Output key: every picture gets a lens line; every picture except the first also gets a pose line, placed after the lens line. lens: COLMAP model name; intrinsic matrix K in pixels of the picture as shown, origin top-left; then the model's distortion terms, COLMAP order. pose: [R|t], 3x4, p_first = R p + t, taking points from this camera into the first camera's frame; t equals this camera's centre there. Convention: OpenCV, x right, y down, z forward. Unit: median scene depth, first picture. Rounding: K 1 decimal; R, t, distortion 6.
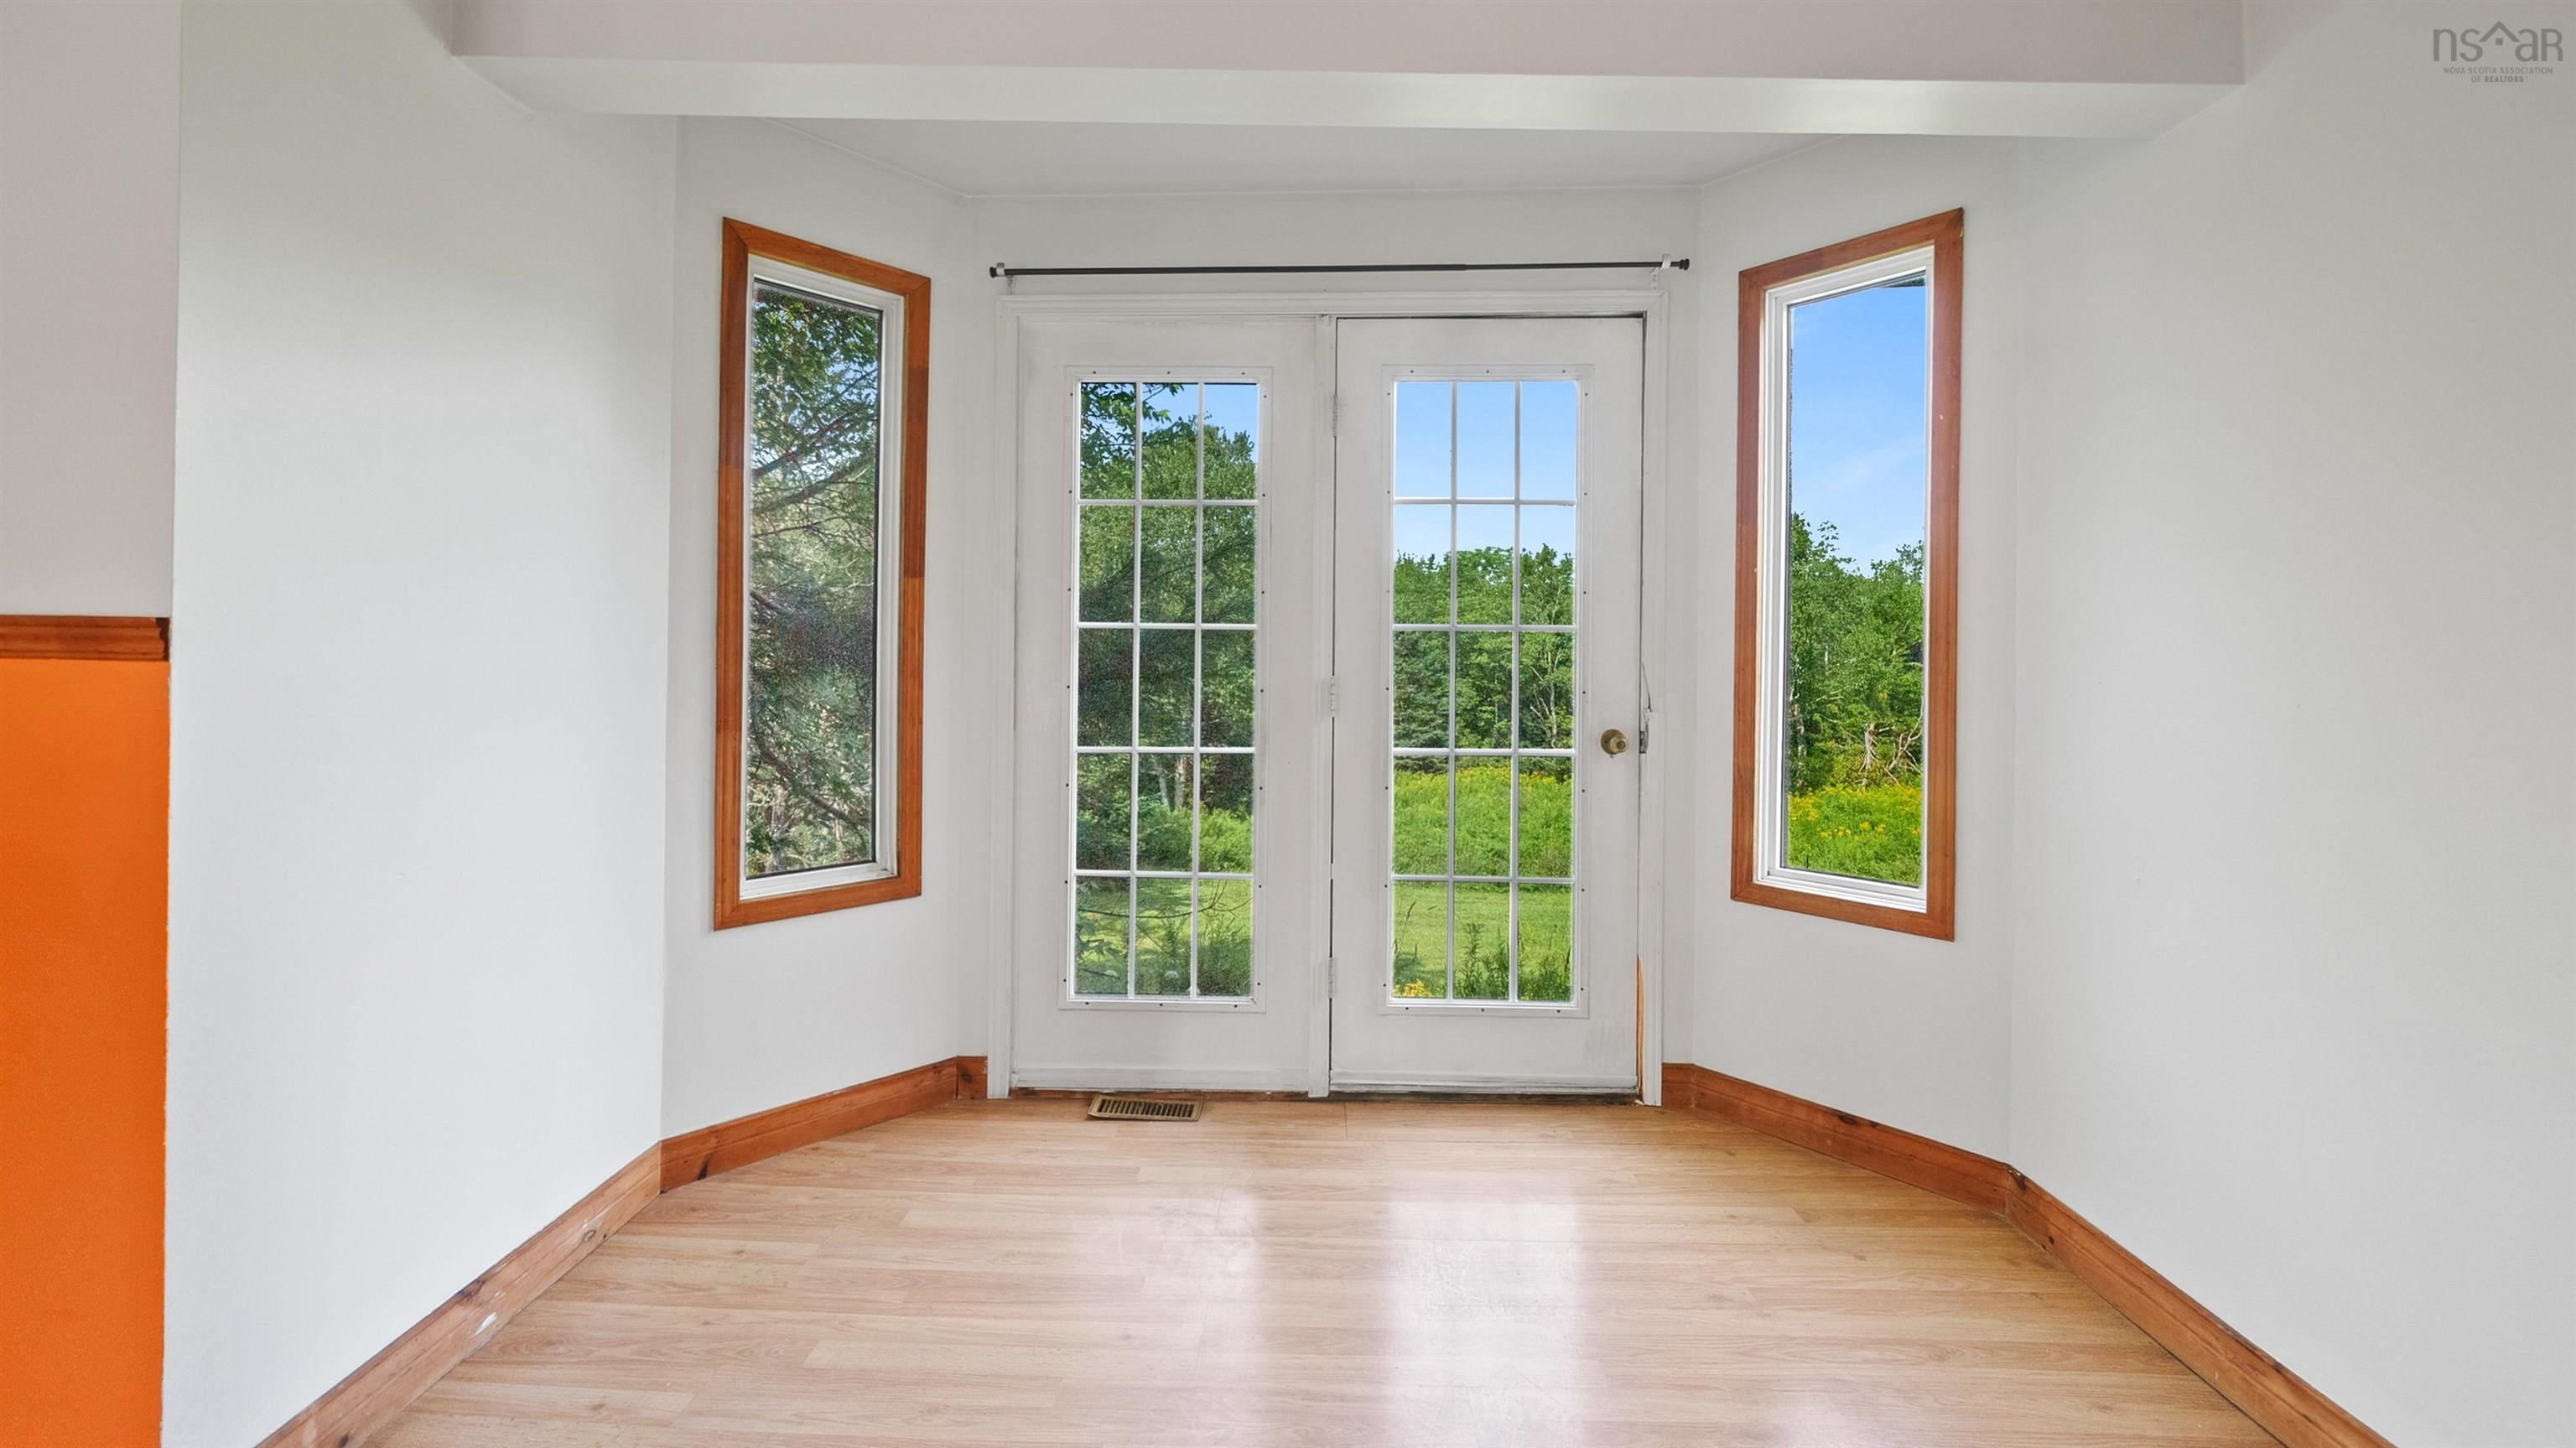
lens RADIAL K [[914.1, 0, 1166.4], [0, 914.1, 638.7], [0, 0, 1]] dist [-0.008943, 0.000112]
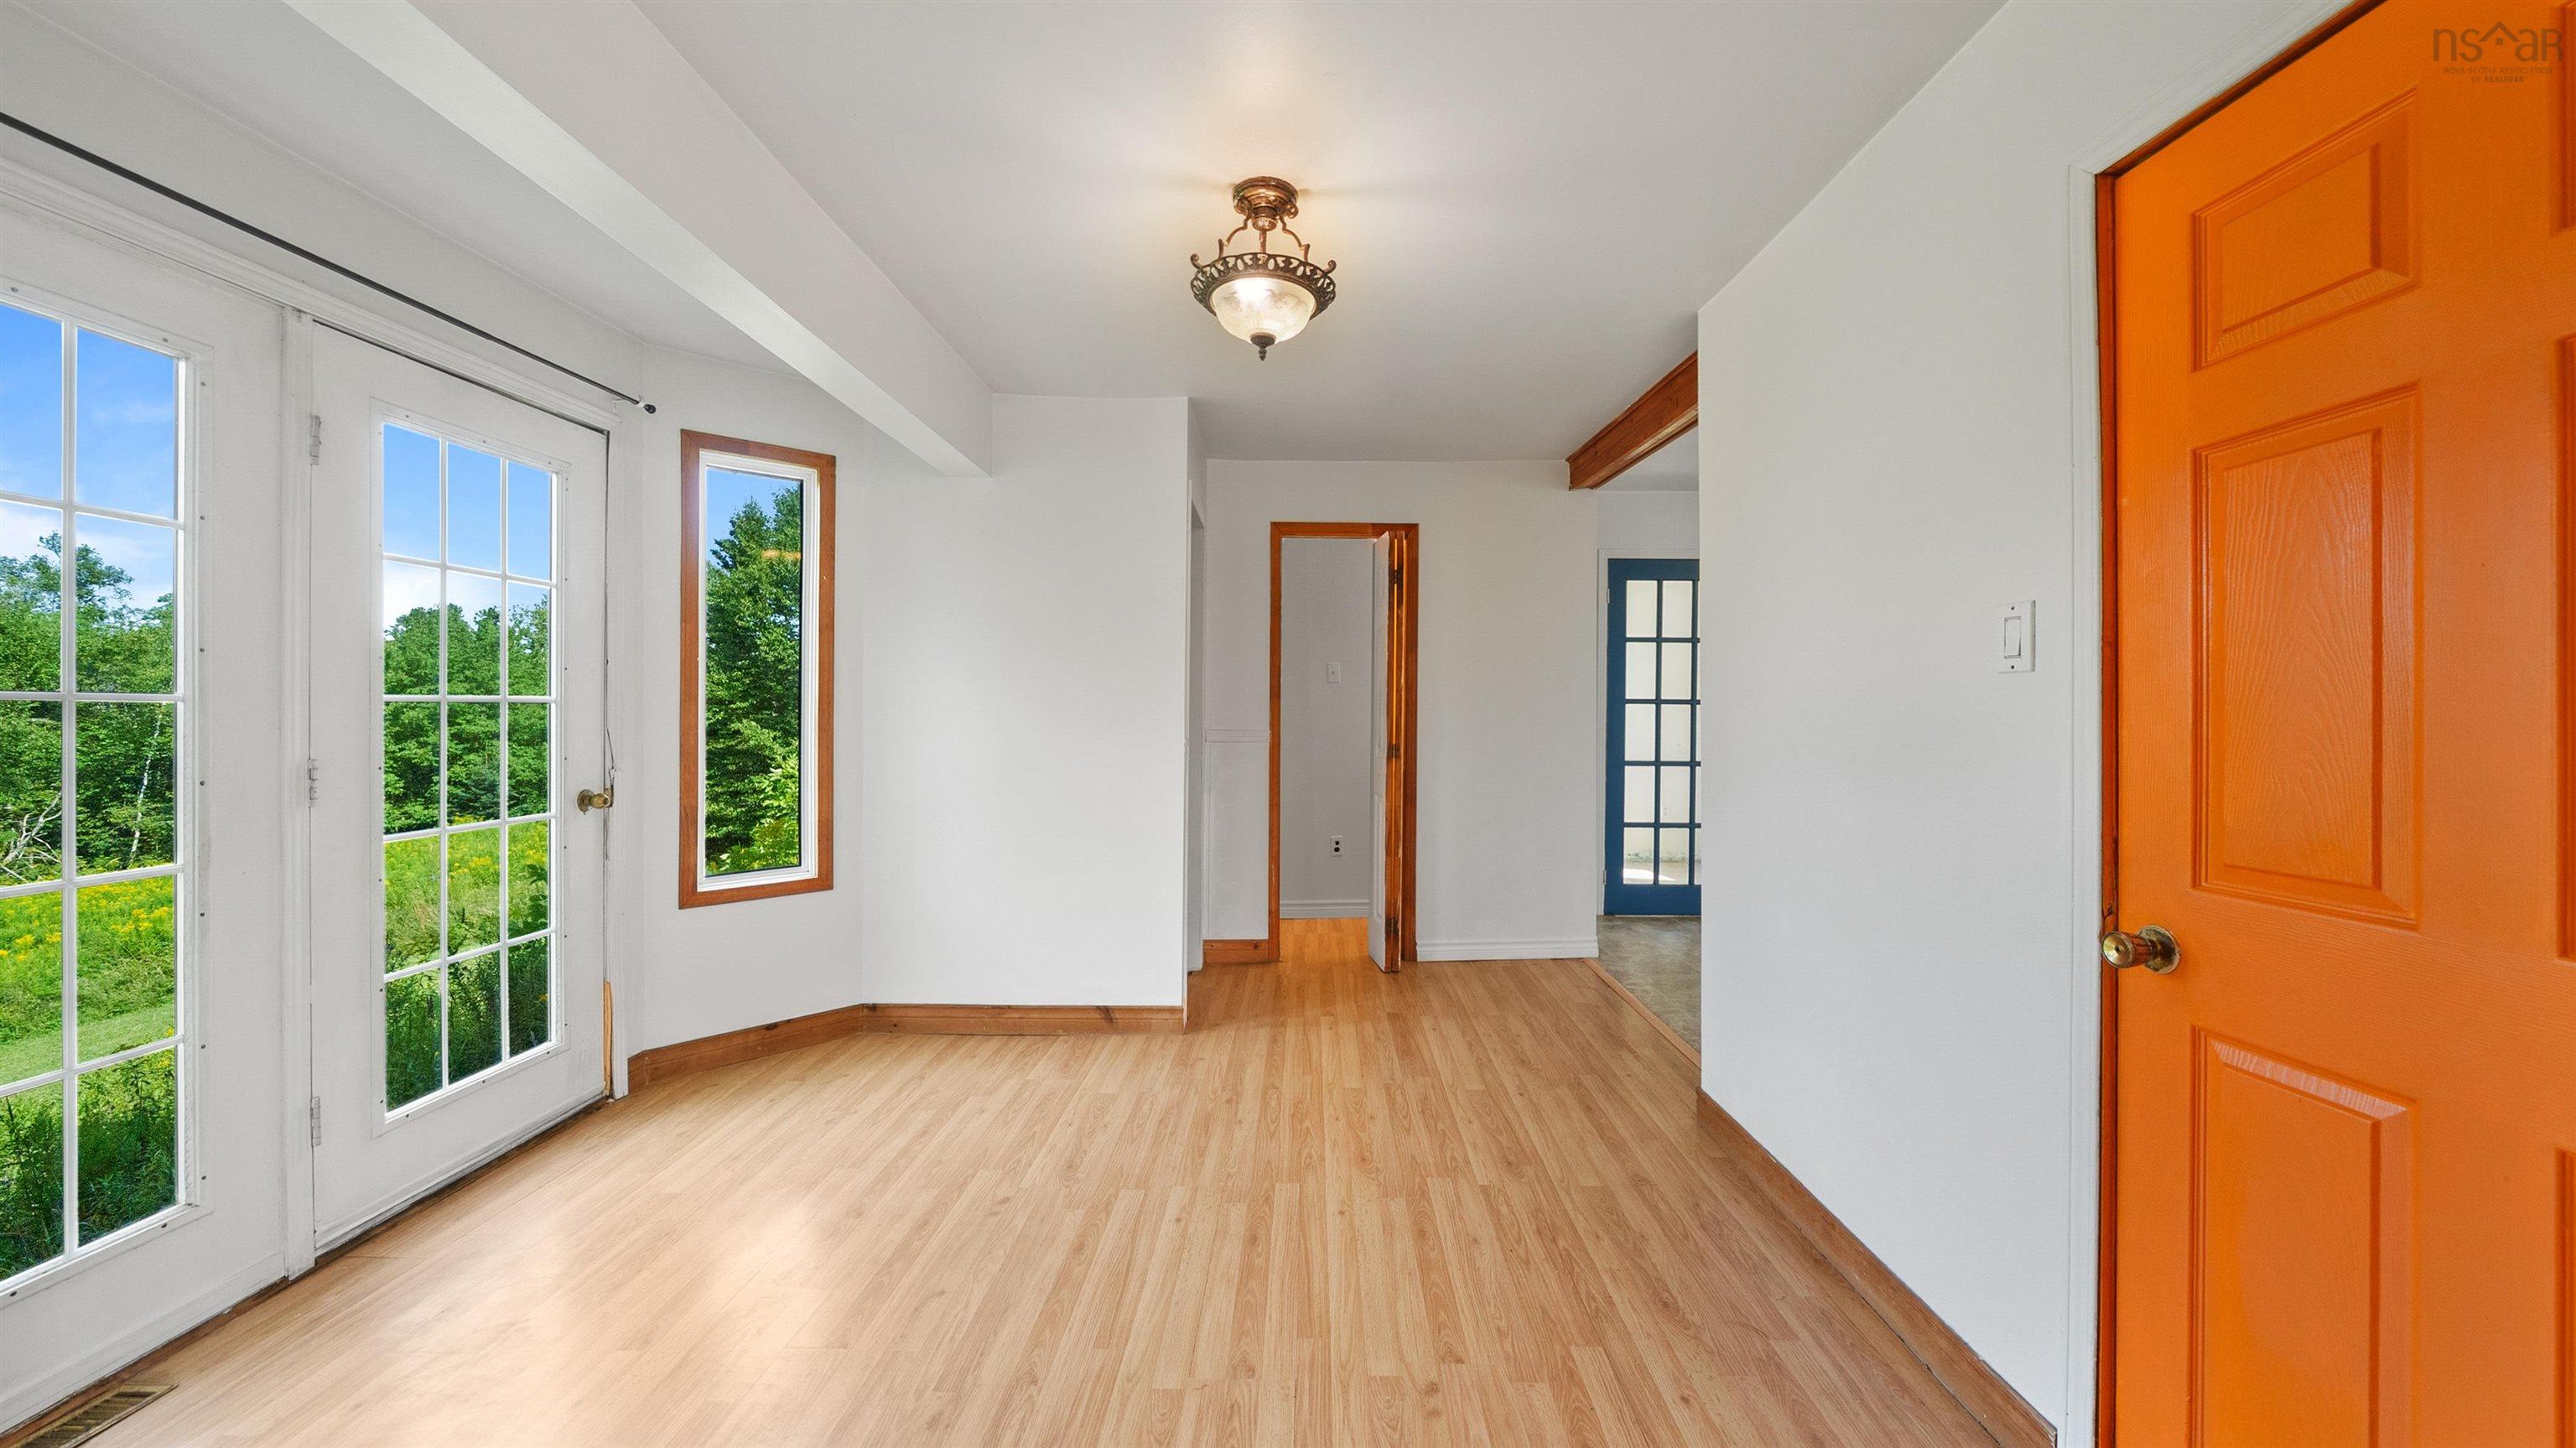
lens RADIAL K [[914.1, 0, 1279.0], [0, 914.1, 716.7], [0, 0, 1]] dist [-0.008943, 0.000112]
pose [[-0.006330, -0.014063, 0.999881, -0.667844], [-0.015647, 0.999780, 0.013963, -0.022223], [-0.999858, -0.015557, -0.006548, 0.142082]]
